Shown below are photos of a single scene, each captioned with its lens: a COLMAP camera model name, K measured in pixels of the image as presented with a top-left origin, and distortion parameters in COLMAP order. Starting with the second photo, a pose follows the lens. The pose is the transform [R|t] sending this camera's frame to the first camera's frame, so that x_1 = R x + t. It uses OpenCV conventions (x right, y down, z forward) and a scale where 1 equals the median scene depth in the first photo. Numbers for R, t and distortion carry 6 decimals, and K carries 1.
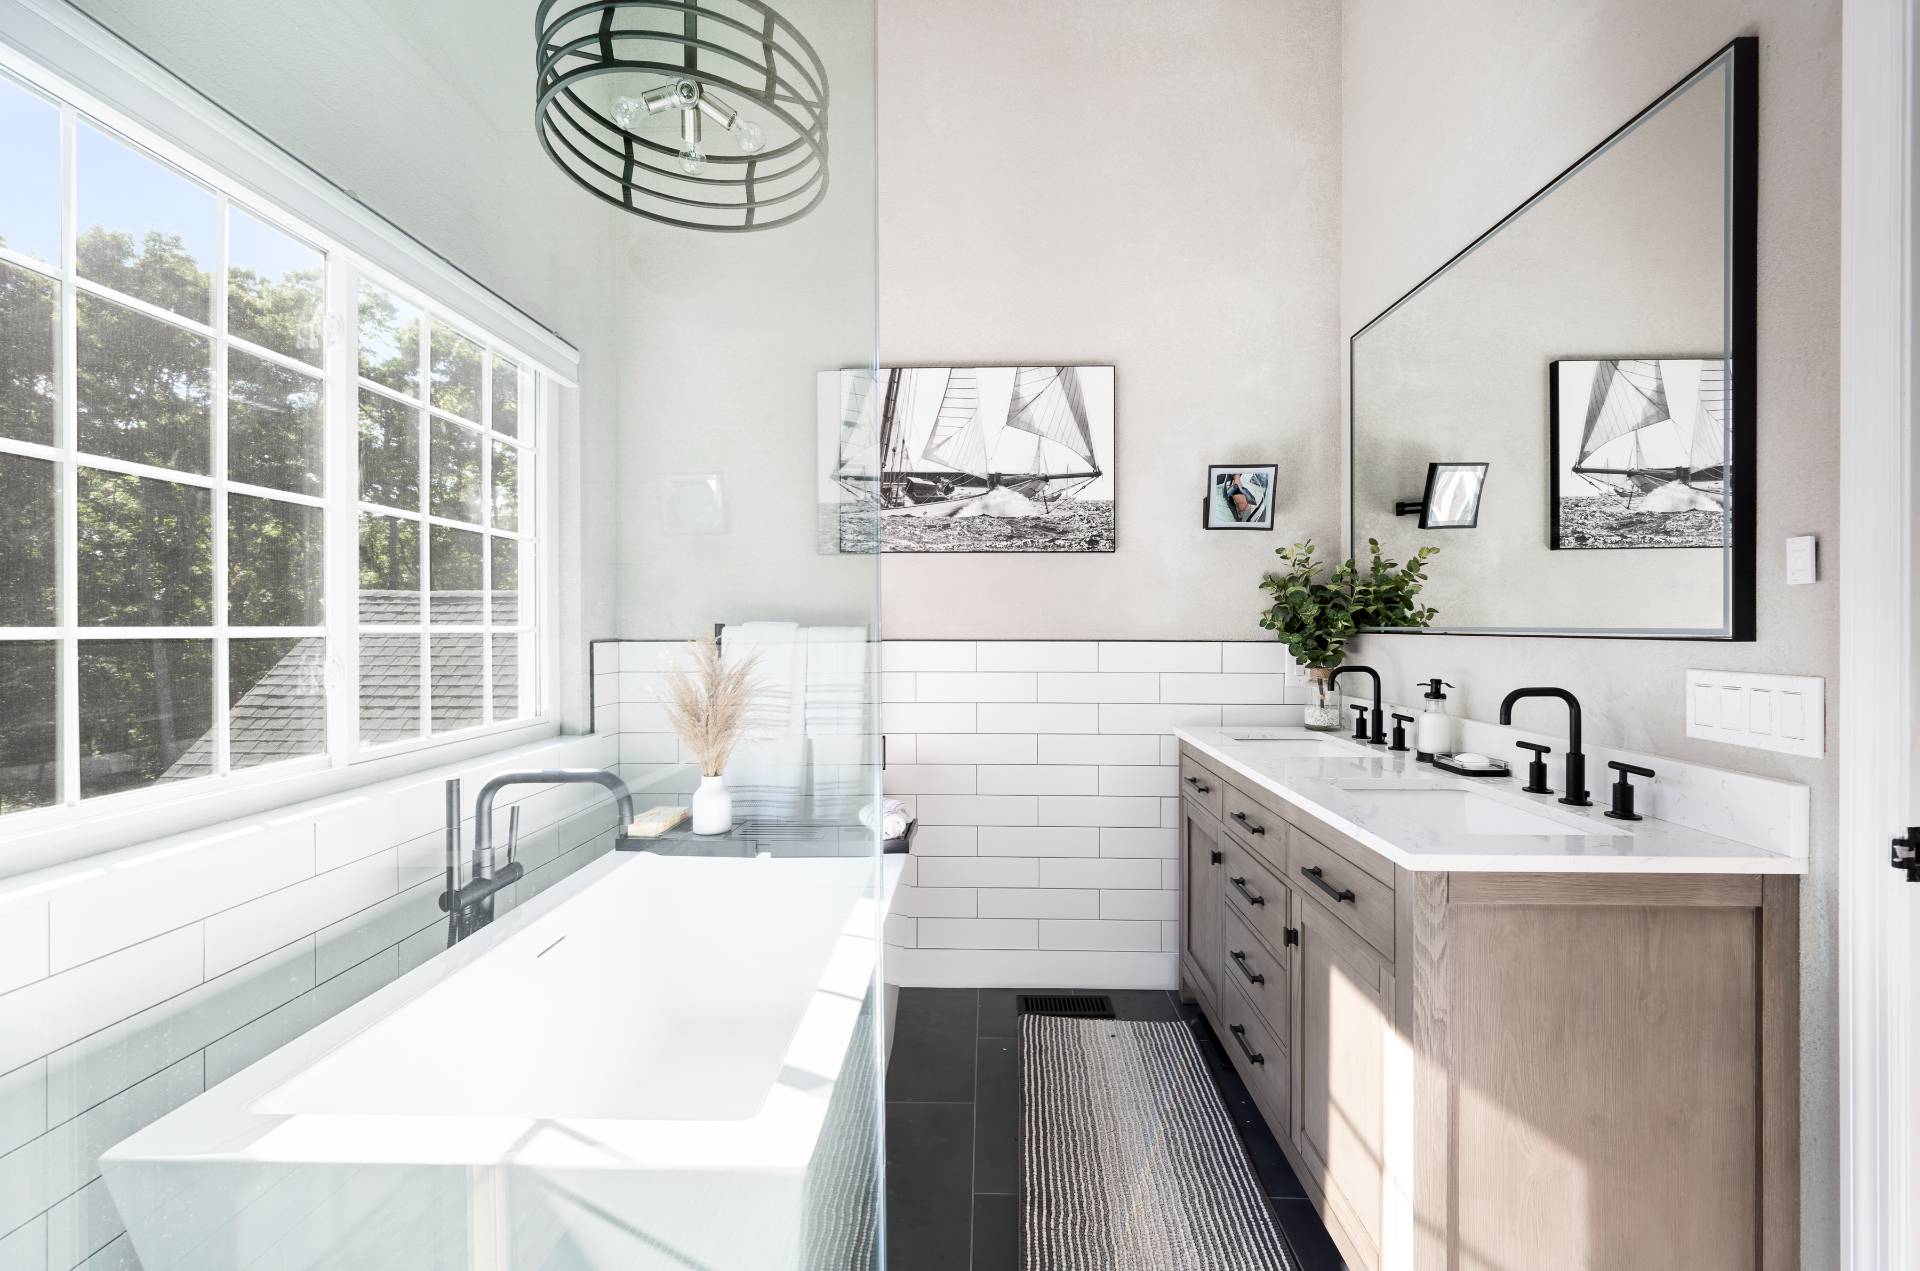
lens RADIAL K [[758.9, 0, 974.3], [0, 758.9, 630.3], [0, 0, 1]] dist [0.006652, -0.000178]
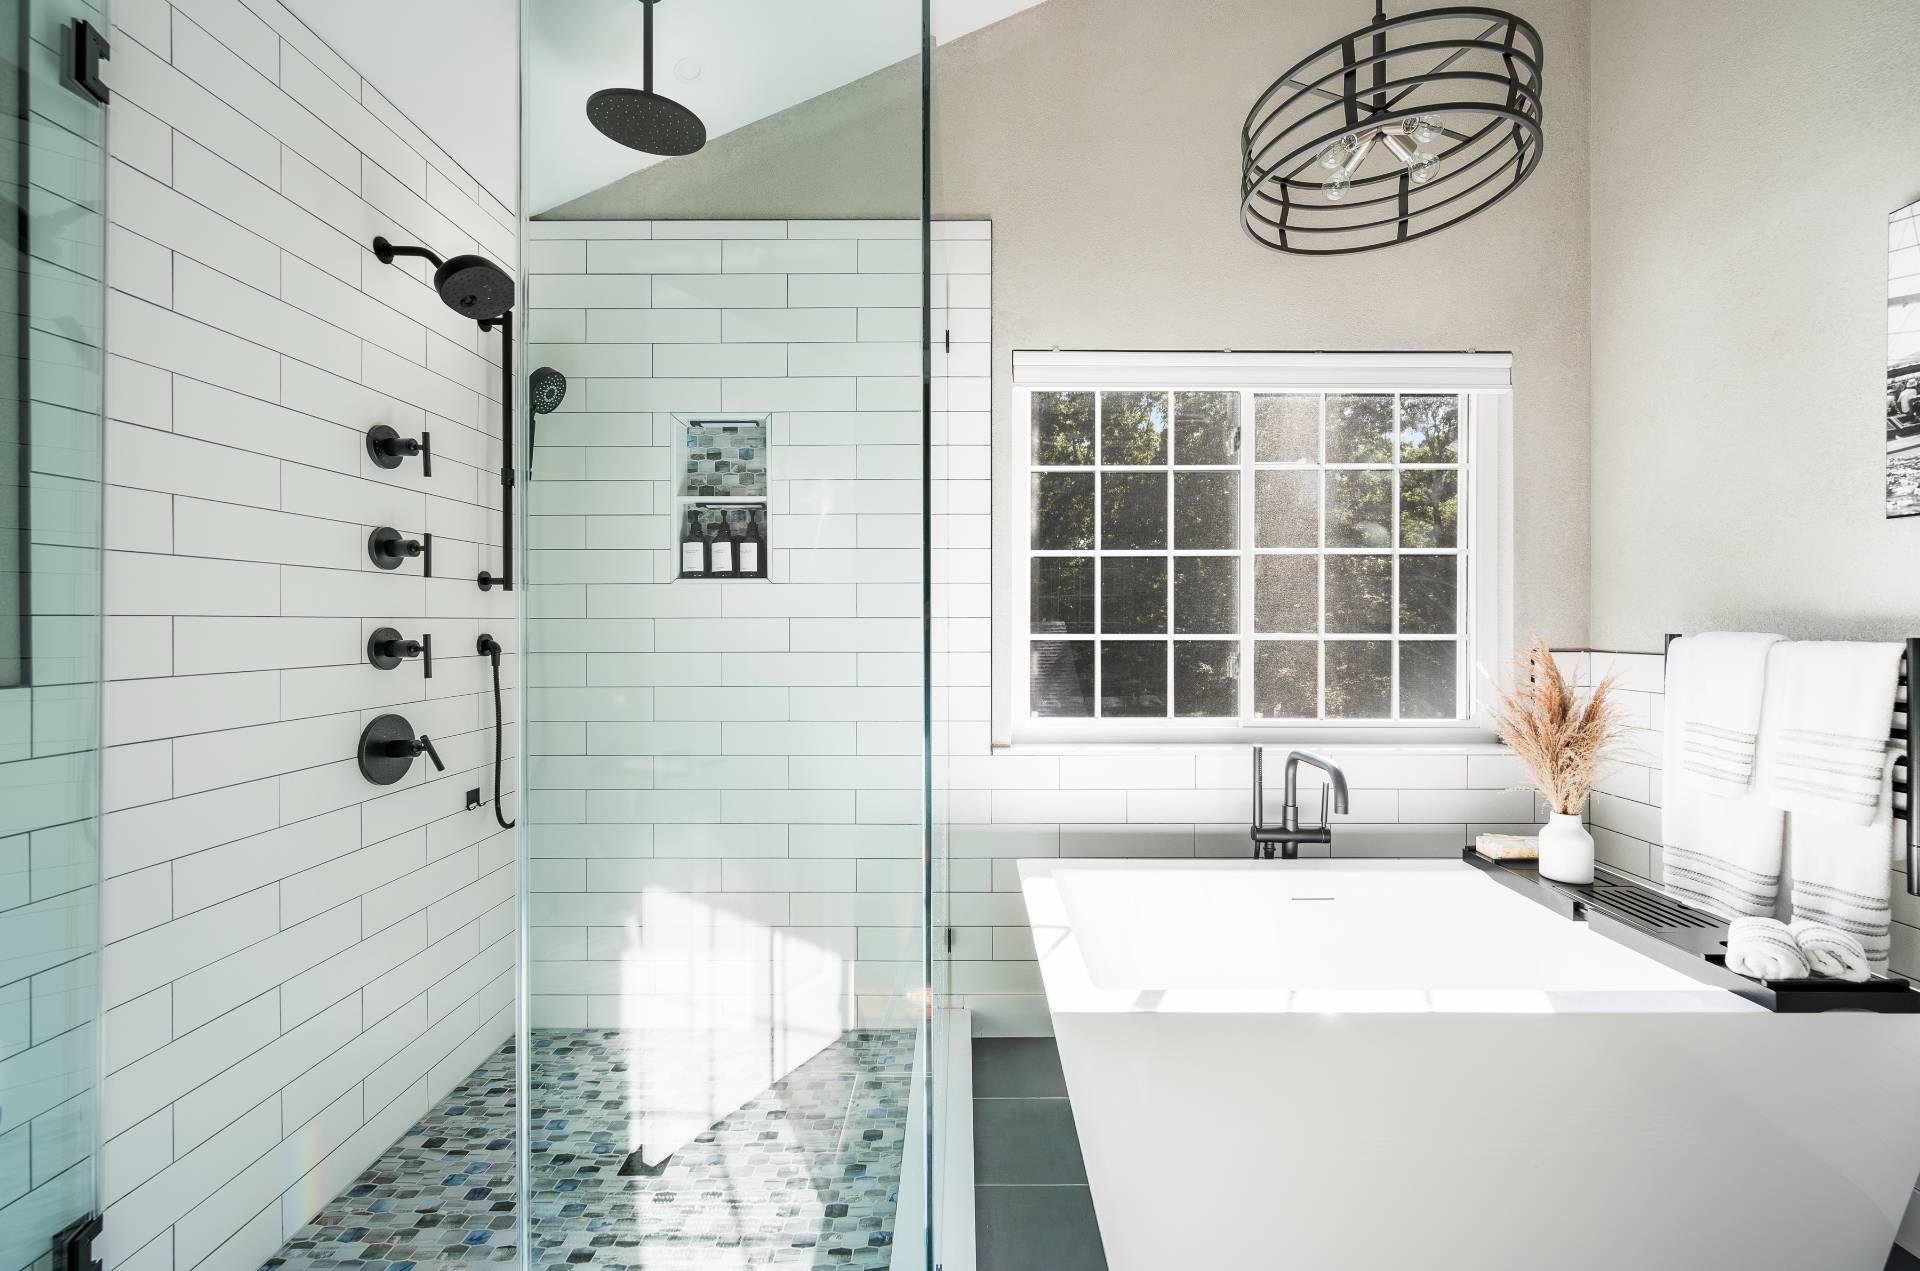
lens RADIAL K [[758.9, 0, 974.3], [0, 758.9, 630.3], [0, 0, 1]] dist [0.006652, -0.000178]
pose [[0.061239, 0.003676, -0.998116, 0.573660], [-0.010521, 0.999940, 0.003038, -0.010761], [0.998068, 0.010315, 0.061274, 0.352173]]
